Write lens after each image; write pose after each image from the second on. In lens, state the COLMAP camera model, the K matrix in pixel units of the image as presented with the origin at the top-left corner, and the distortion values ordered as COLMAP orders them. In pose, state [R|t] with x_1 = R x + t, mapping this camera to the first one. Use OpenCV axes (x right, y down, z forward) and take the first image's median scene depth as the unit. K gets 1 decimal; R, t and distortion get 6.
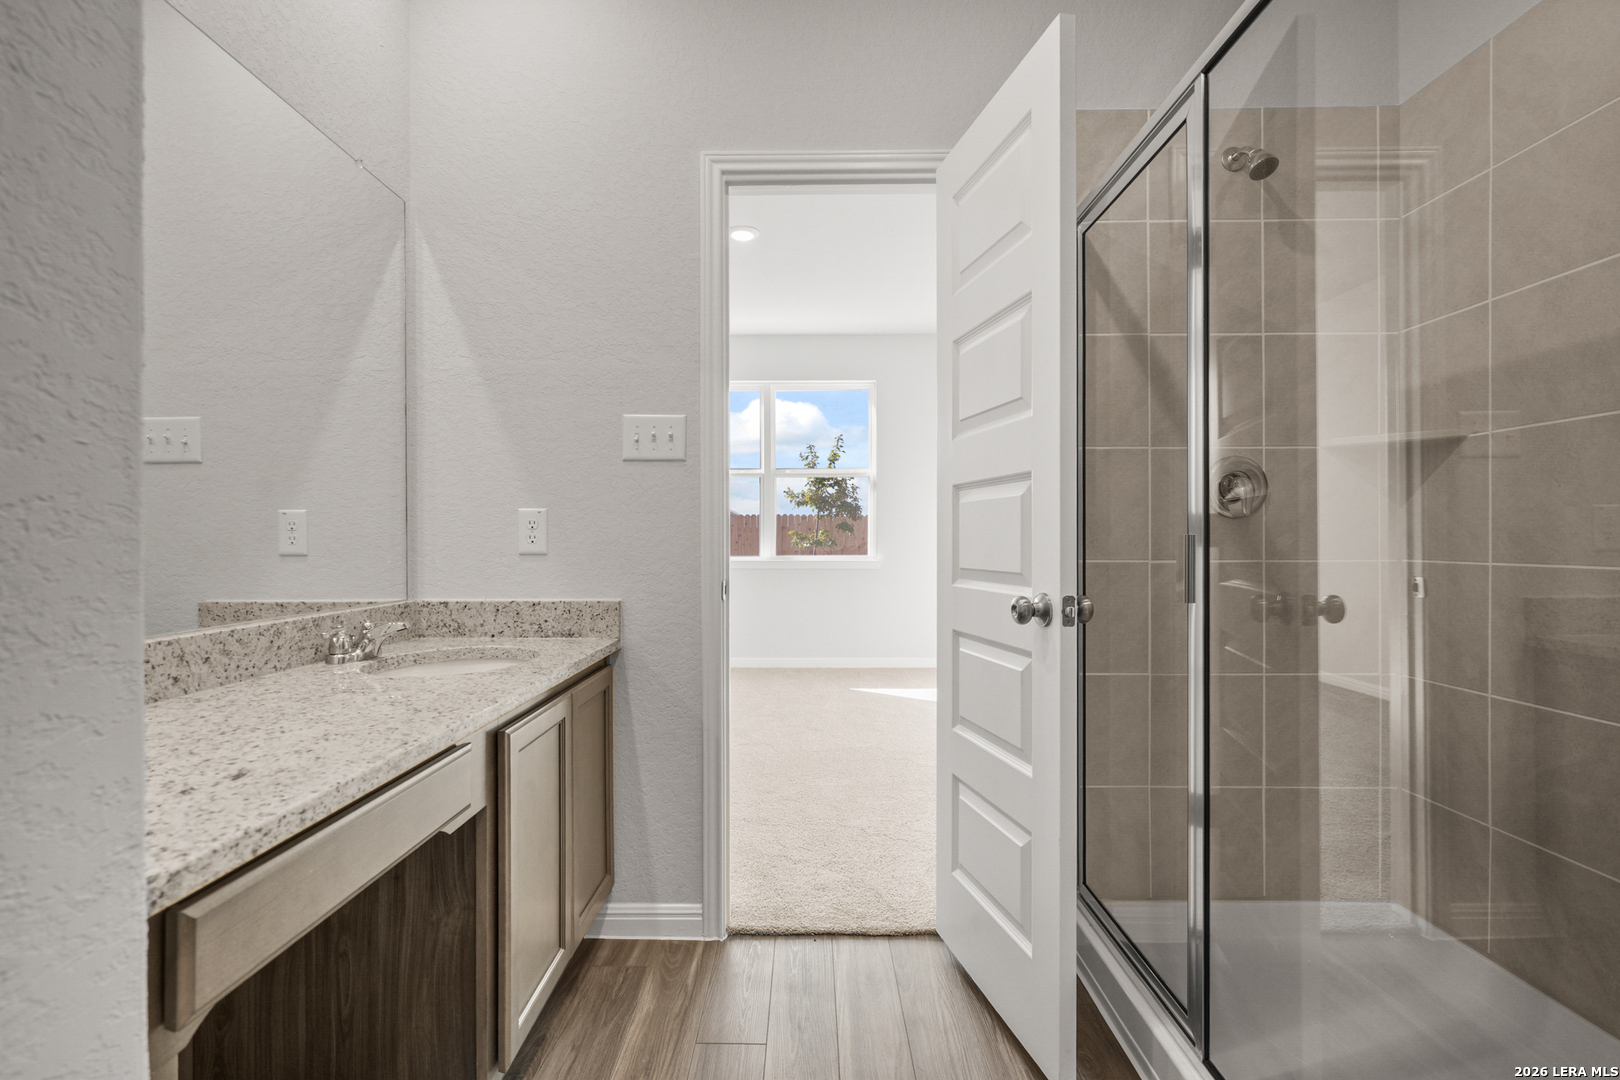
lens RADIAL K [[749.4, 0, 815.6], [0, 749.4, 548.9], [0, 0, 1]] dist [-0.003765, -0.000070]
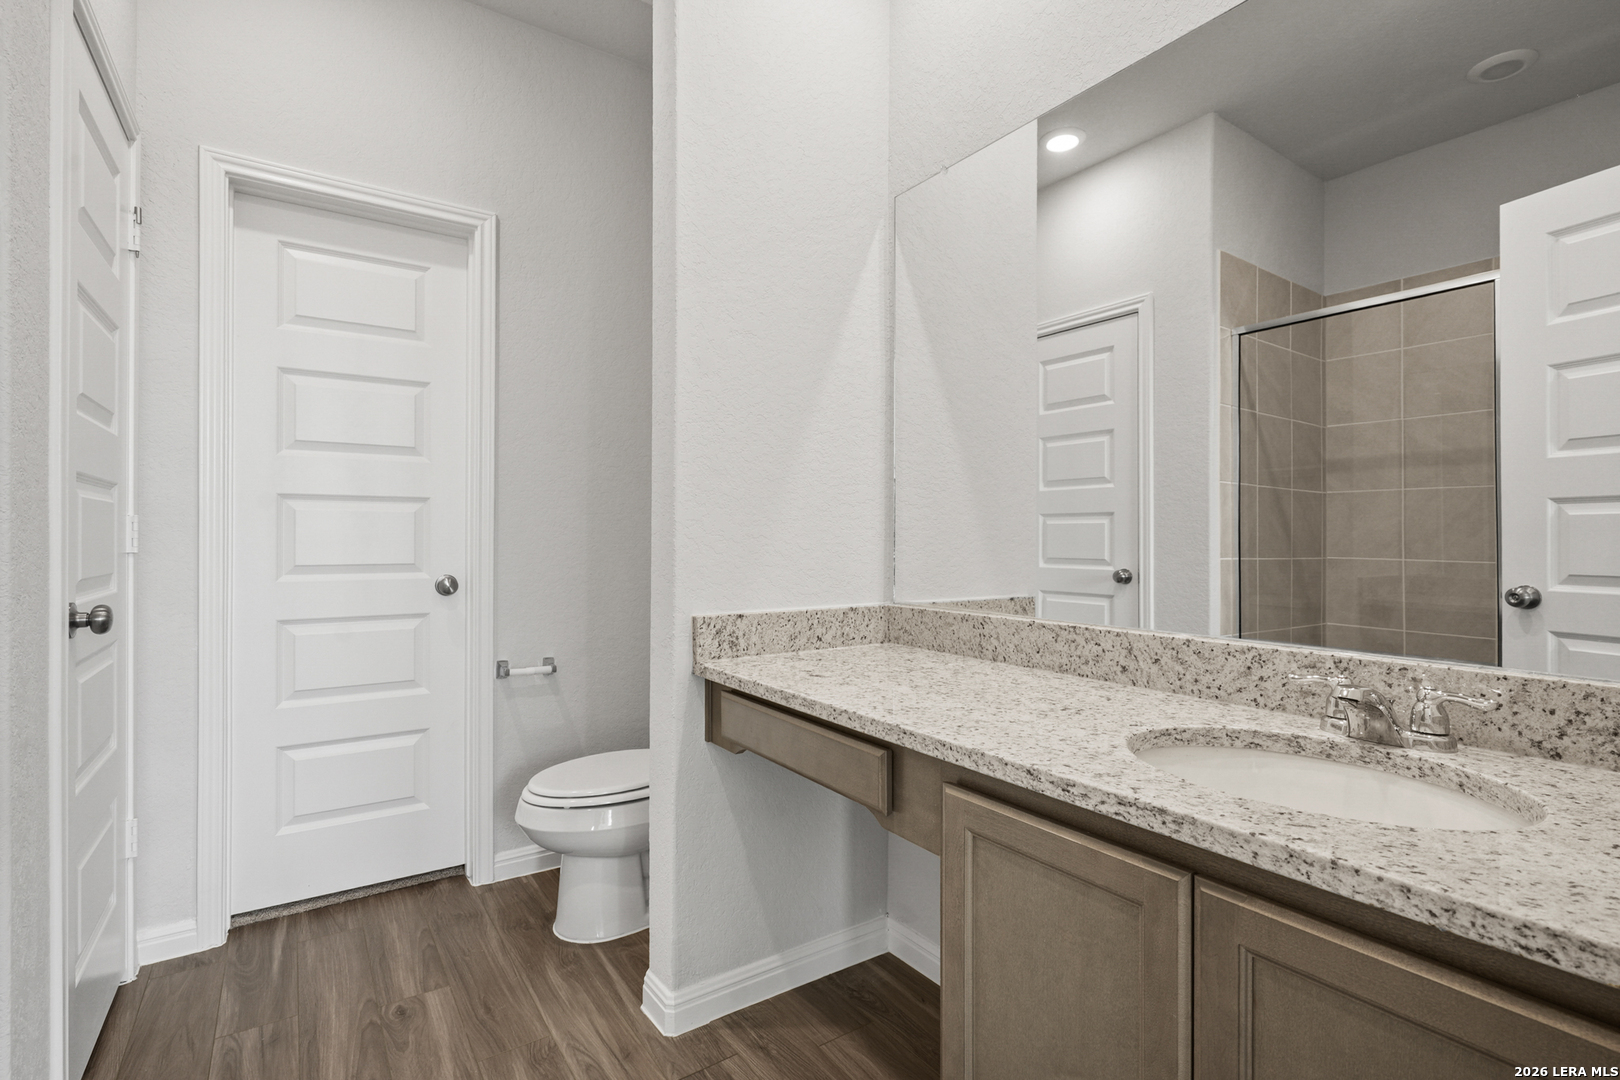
lens RADIAL K [[749.4, 0, 815.6], [0, 749.4, 548.9], [0, 0, 1]] dist [-0.003765, -0.000070]
pose [[-0.820830, 0.002373, -0.571167, 0.150402], [-0.012514, 0.999677, 0.022137, -0.021503], [0.571035, 0.025318, -0.820535, 1.536143]]
